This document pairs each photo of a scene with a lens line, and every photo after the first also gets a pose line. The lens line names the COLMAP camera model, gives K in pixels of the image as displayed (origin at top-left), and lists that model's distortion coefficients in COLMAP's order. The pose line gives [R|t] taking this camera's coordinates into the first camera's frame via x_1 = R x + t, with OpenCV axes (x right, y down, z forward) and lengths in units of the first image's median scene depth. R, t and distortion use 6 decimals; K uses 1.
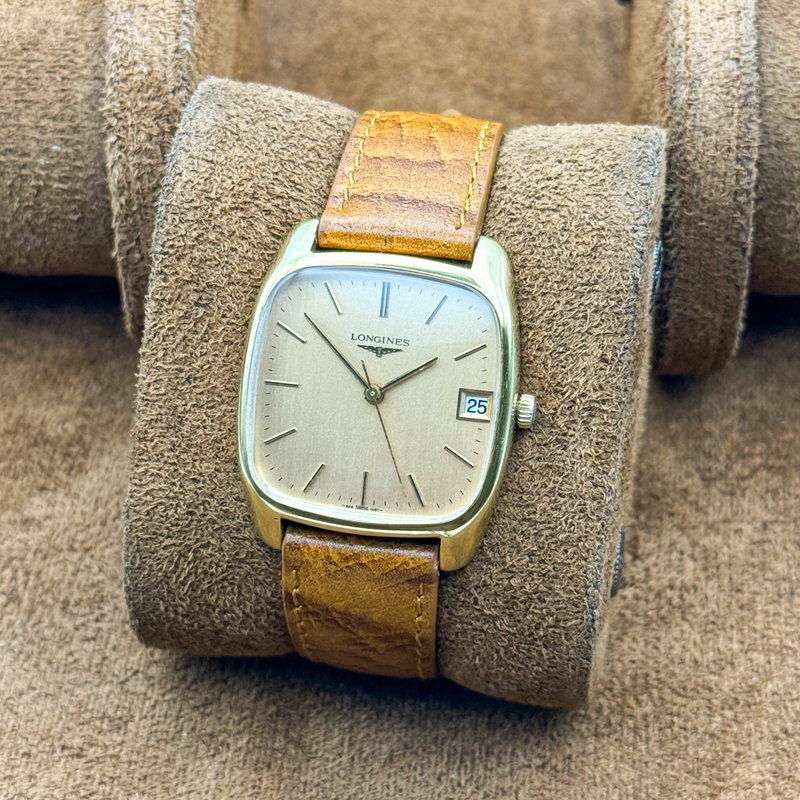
lens RADIAL K [[2103.1, 0, 385.9], [0, 2103.1, 369.5], [0, 0, 1]] dist [0.065951, -0.521765]
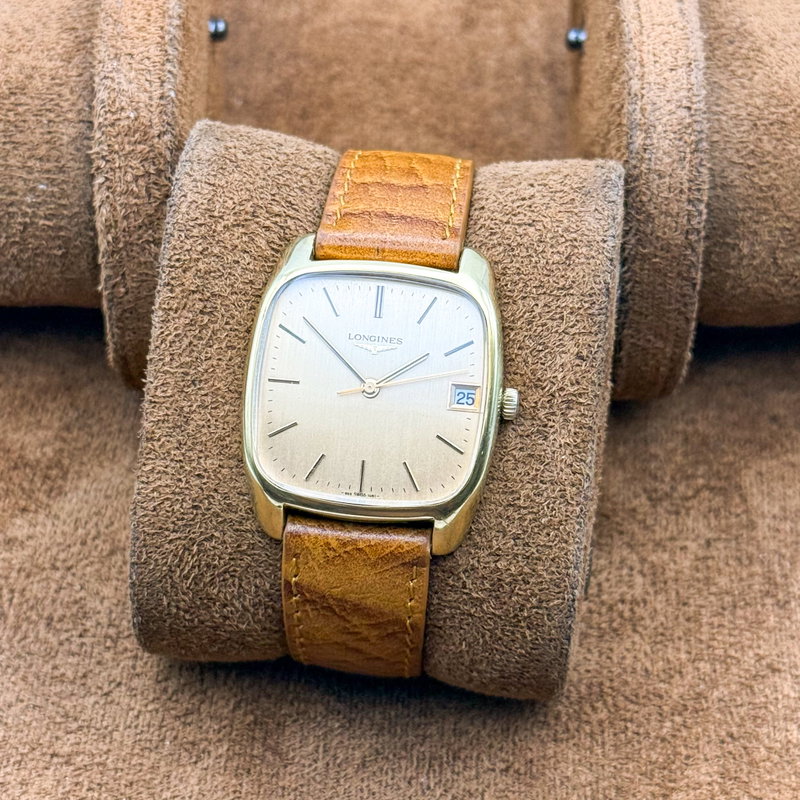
lens RADIAL K [[2103.1, 0, 385.9], [0, 2103.1, 369.5], [0, 0, 1]] dist [0.065951, -0.521765]
pose [[0.997332, -0.003469, 0.072913, -0.074480], [0.011859, 0.993300, -0.114956, 0.123151], [-0.072026, 0.115514, 0.990691, -0.072110]]
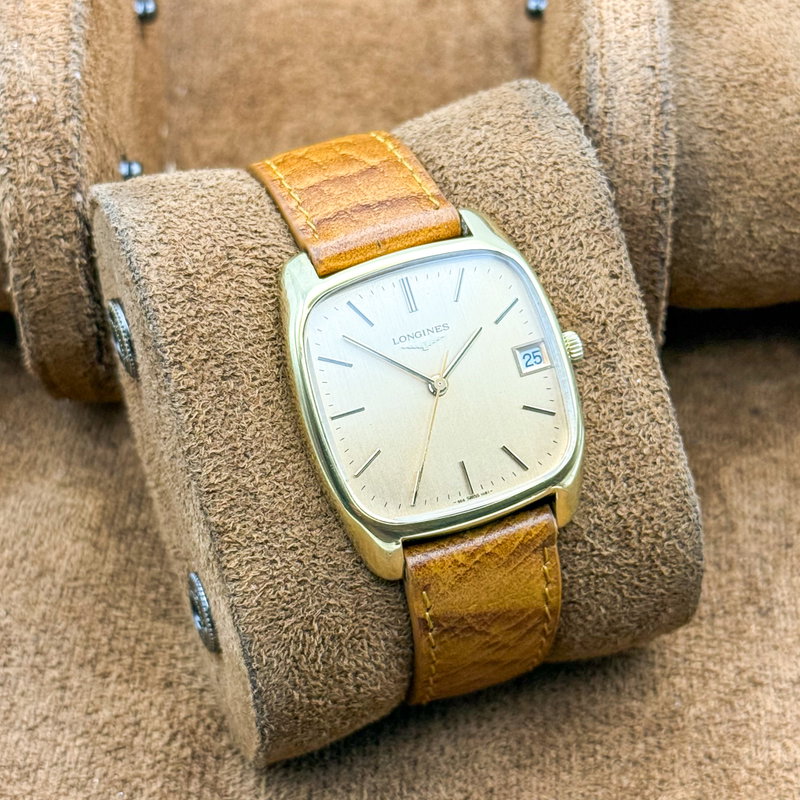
lens RADIAL K [[2103.1, 0, 385.9], [0, 2103.1, 369.5], [0, 0, 1]] dist [0.065951, -0.521765]
pose [[0.860025, -0.357353, 0.364220, -0.374361], [0.401825, 0.914250, -0.051807, 0.044855], [-0.314474, 0.190908, 0.929871, 0.082693]]
